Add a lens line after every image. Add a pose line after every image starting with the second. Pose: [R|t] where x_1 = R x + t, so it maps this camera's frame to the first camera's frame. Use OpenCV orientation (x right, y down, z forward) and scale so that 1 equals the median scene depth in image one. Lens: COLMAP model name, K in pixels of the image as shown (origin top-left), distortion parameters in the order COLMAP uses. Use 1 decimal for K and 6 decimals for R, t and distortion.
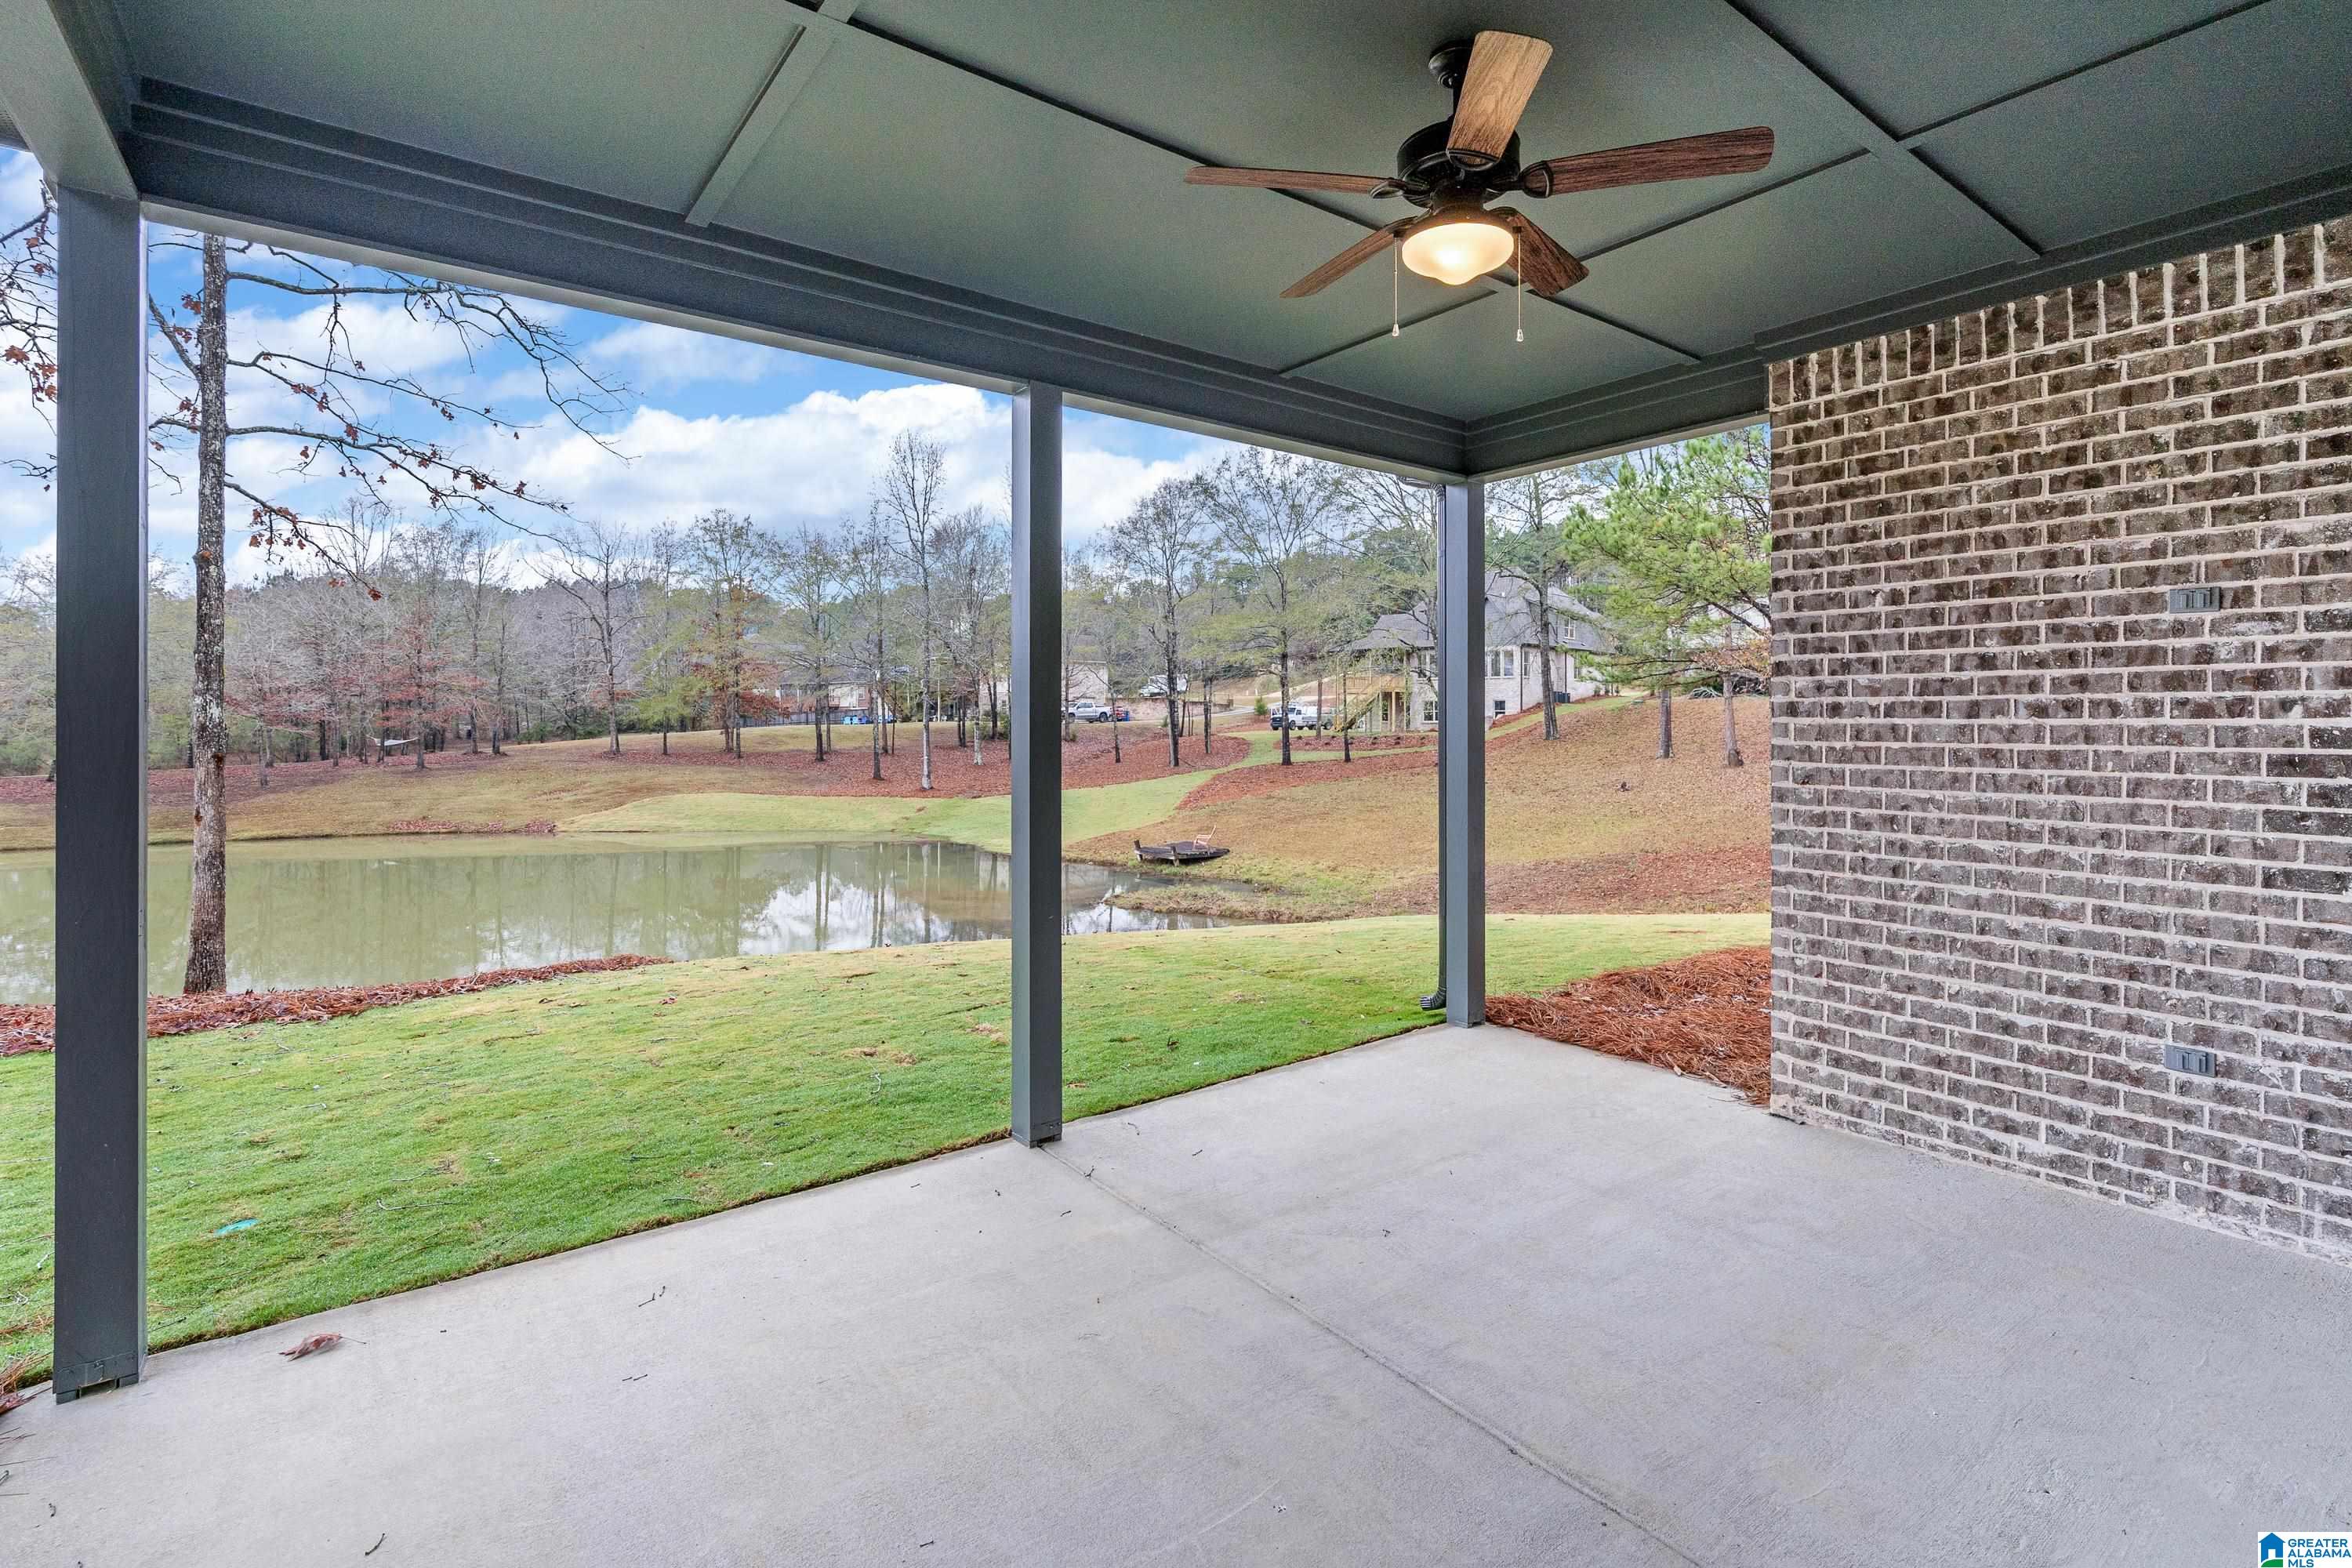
lens RADIAL K [[1088.2, 0, 1183.9], [0, 1088.2, 726.3], [0, 0, 1]] dist [-0.001397, -0.000105]
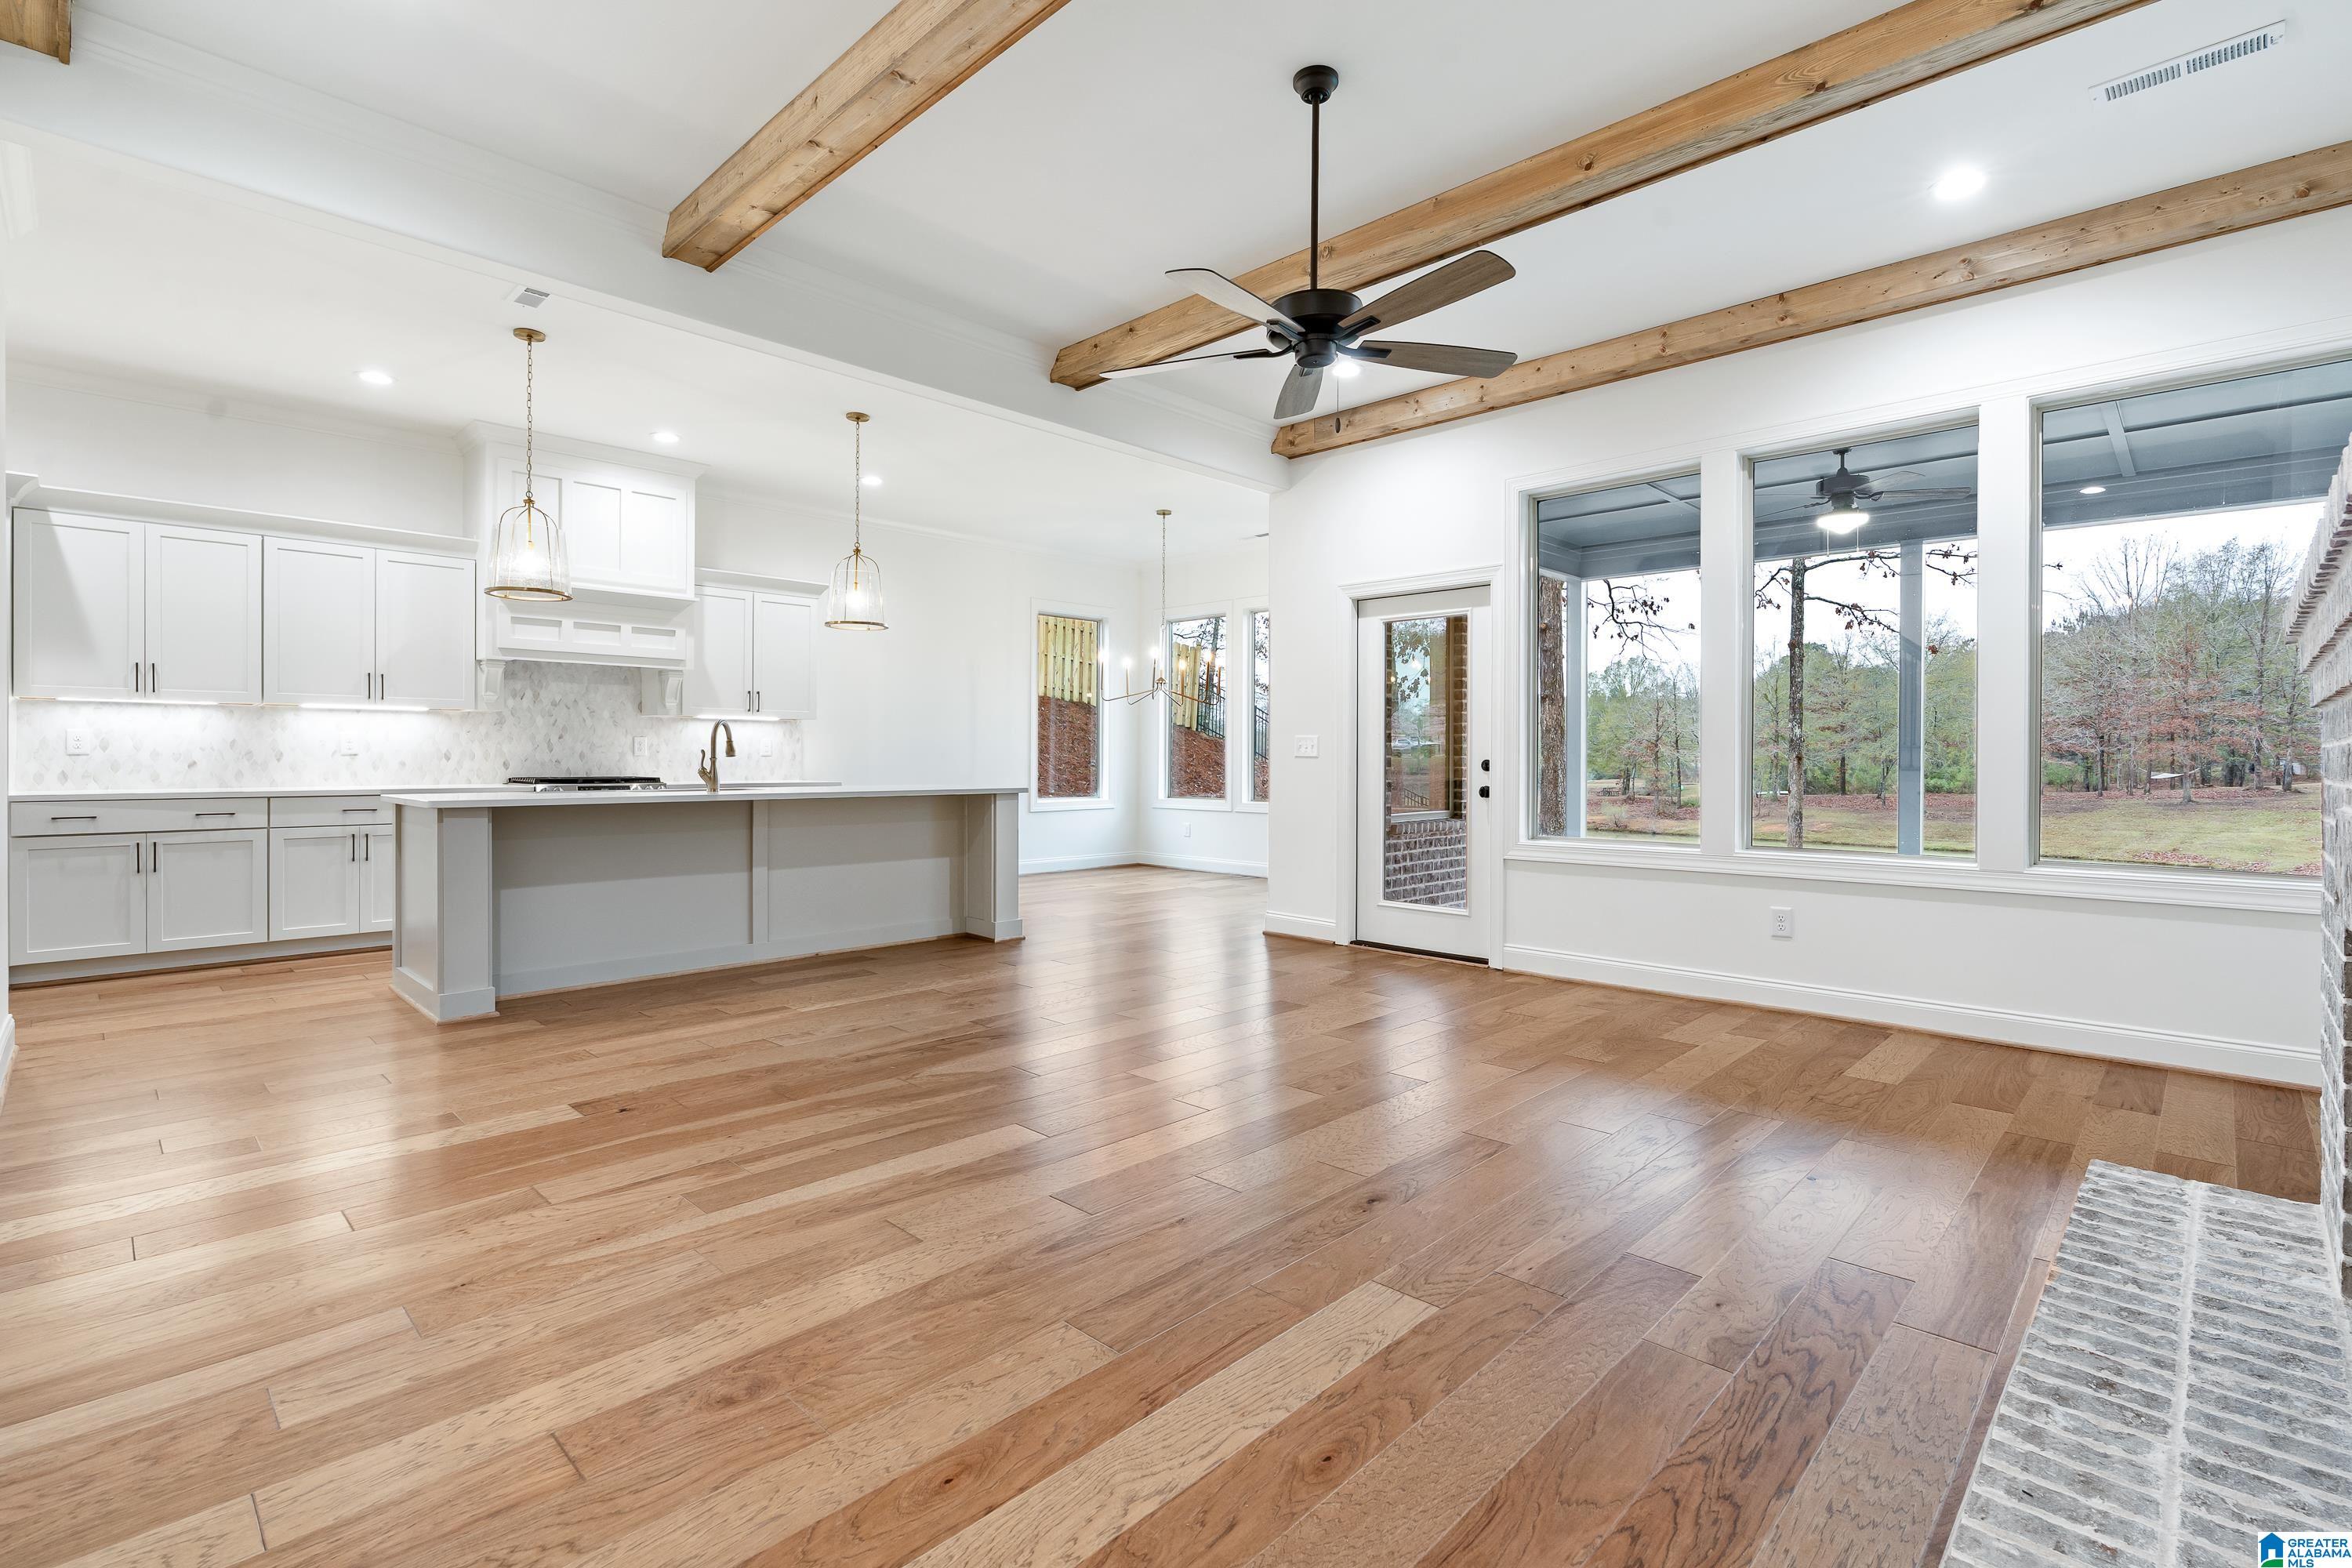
lens RADIAL K [[1071.8, 0, 1183.9], [0, 1071.8, 761.3], [0, 0, 1]] dist [-0.006283, -0.000009]
pose [[0.156042, 0.005709, -0.987734, 0.098517], [-0.008608, 0.999953, 0.004420, 0.005413], [0.987713, 0.007813, 0.156084, -0.036293]]
